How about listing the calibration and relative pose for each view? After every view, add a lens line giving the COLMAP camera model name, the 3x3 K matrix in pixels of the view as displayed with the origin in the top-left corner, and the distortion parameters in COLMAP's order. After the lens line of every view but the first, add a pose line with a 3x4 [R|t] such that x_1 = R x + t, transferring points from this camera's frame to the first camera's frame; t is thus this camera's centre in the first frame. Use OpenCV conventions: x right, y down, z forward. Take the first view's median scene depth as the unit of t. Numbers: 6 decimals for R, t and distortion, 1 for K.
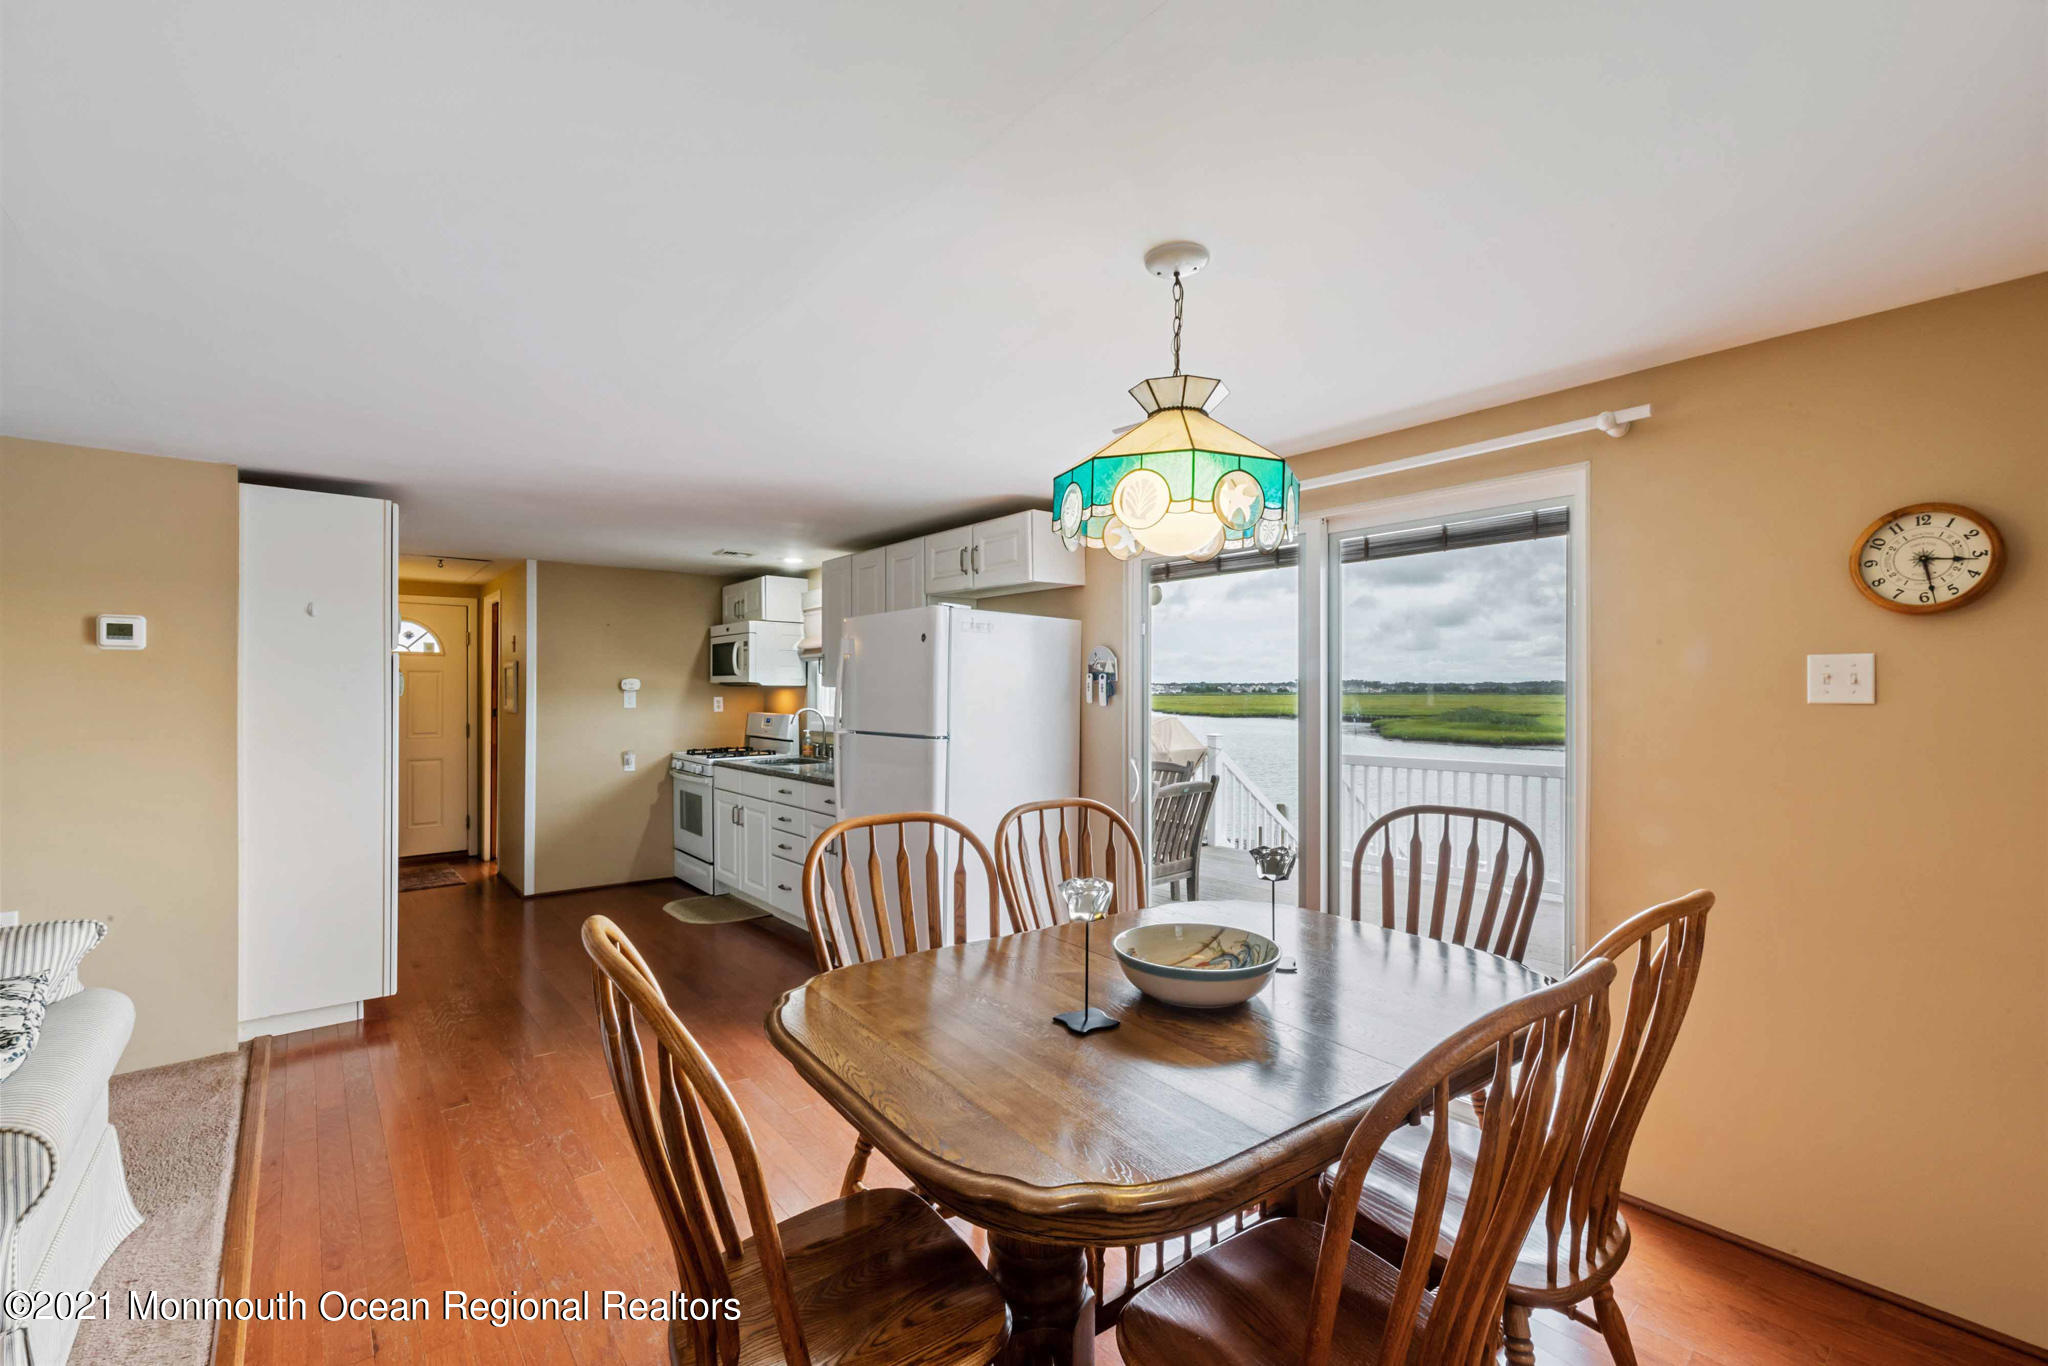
lens RADIAL K [[883.1, 0, 1055.0], [0, 883.1, 698.8], [0, 0, 1]] dist [0.000048, -0.000054]
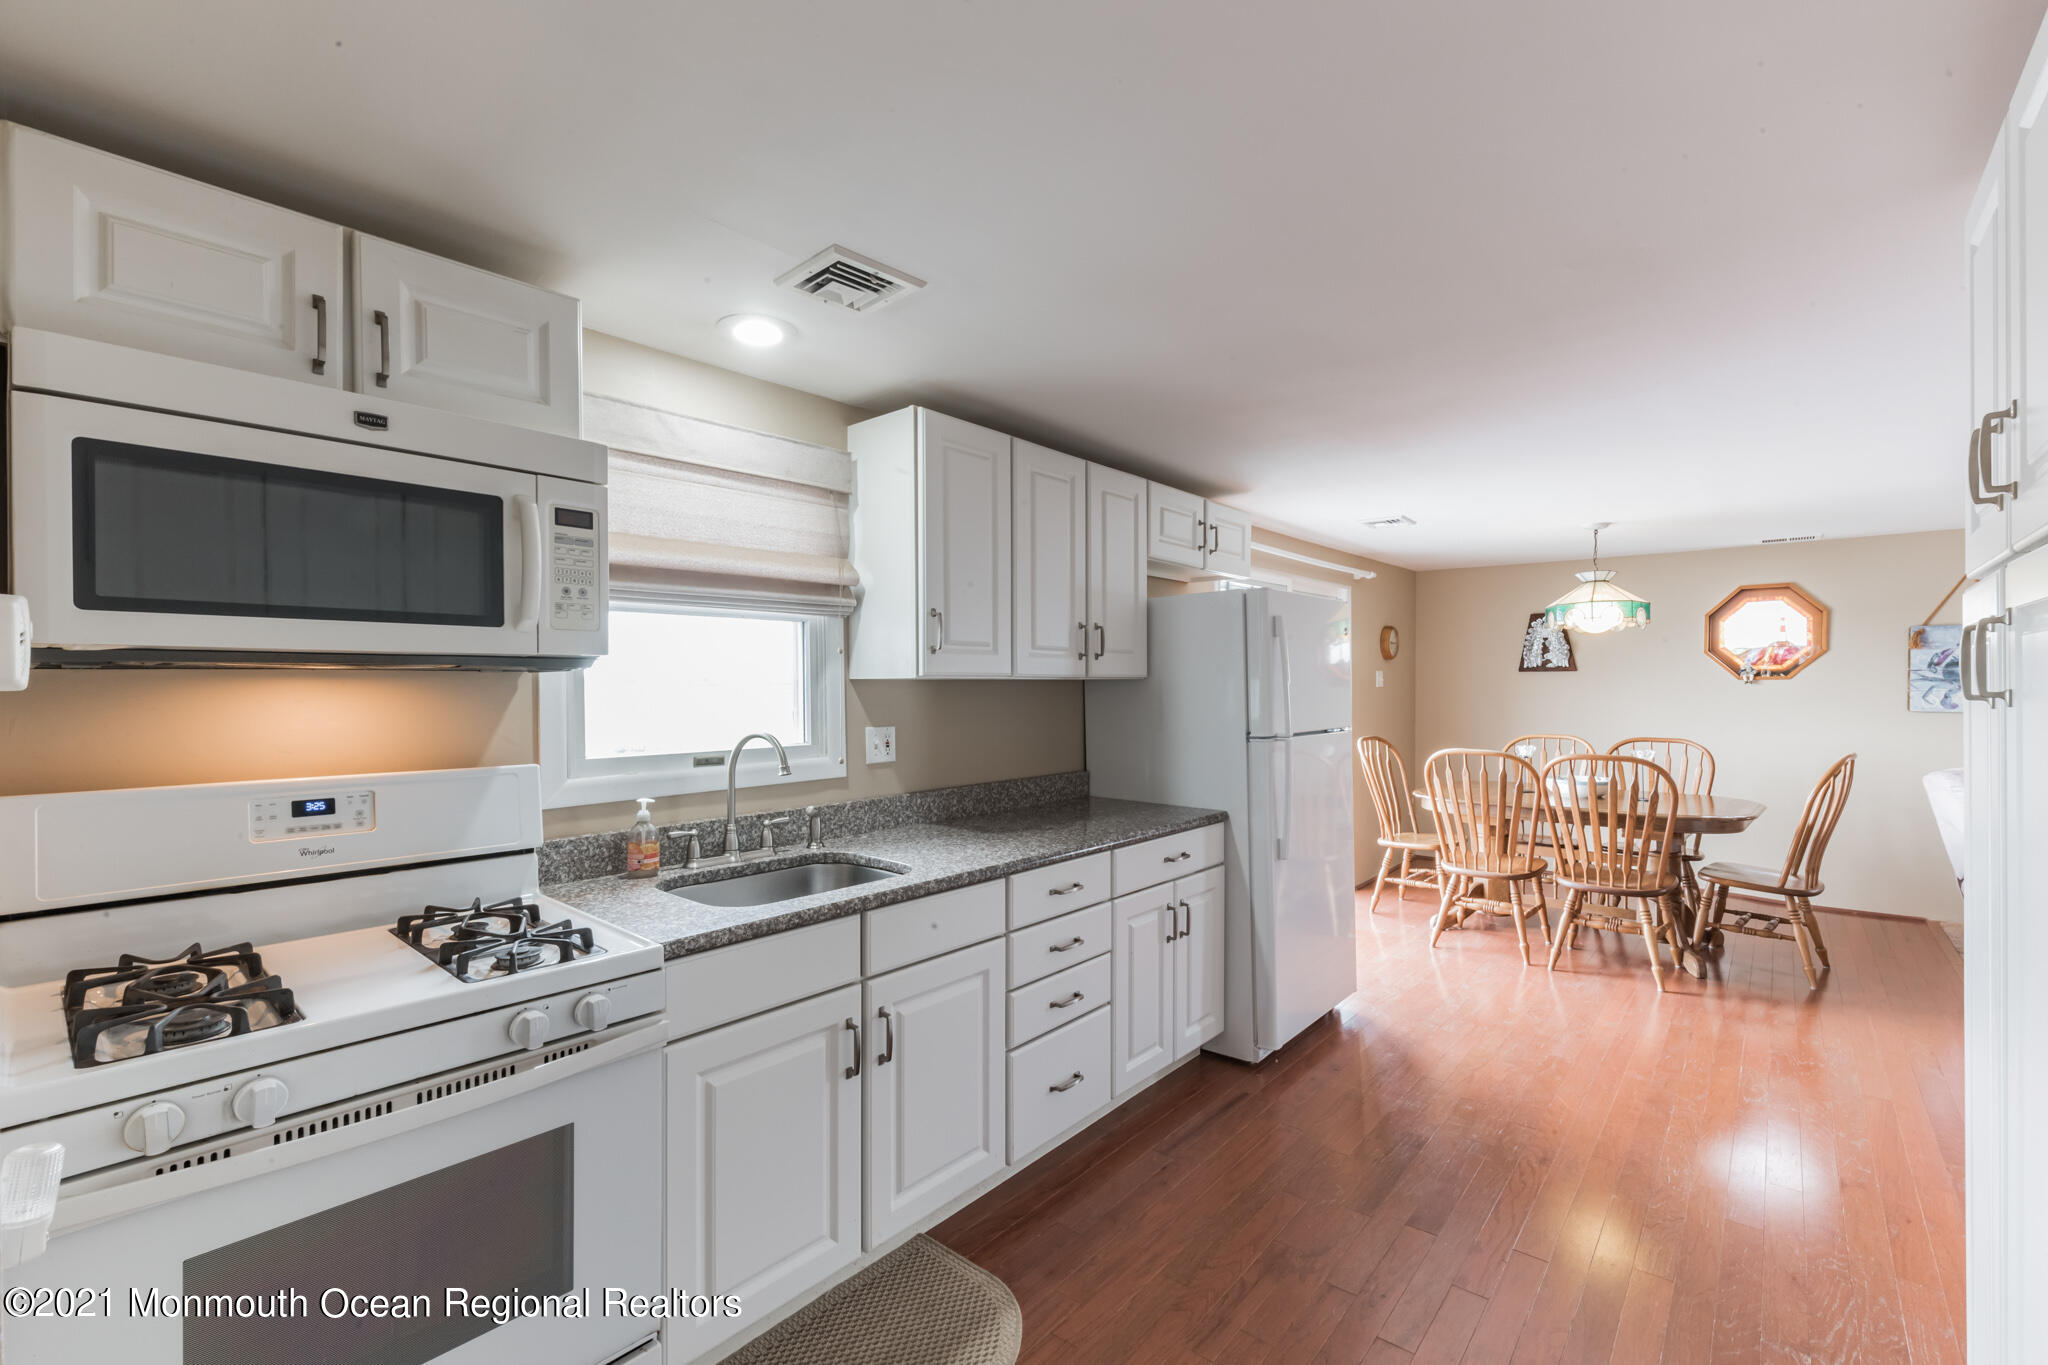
lens RADIAL K [[883.1, 0, 1036.7], [0, 883.1, 694.1], [0, 0, 1]] dist [0.000048, -0.000054]
pose [[-0.162619, -0.011524, 0.986622, -0.645890], [0.011465, 0.999842, 0.013568, -0.008967], [-0.986622, 0.013518, -0.162461, 0.894902]]
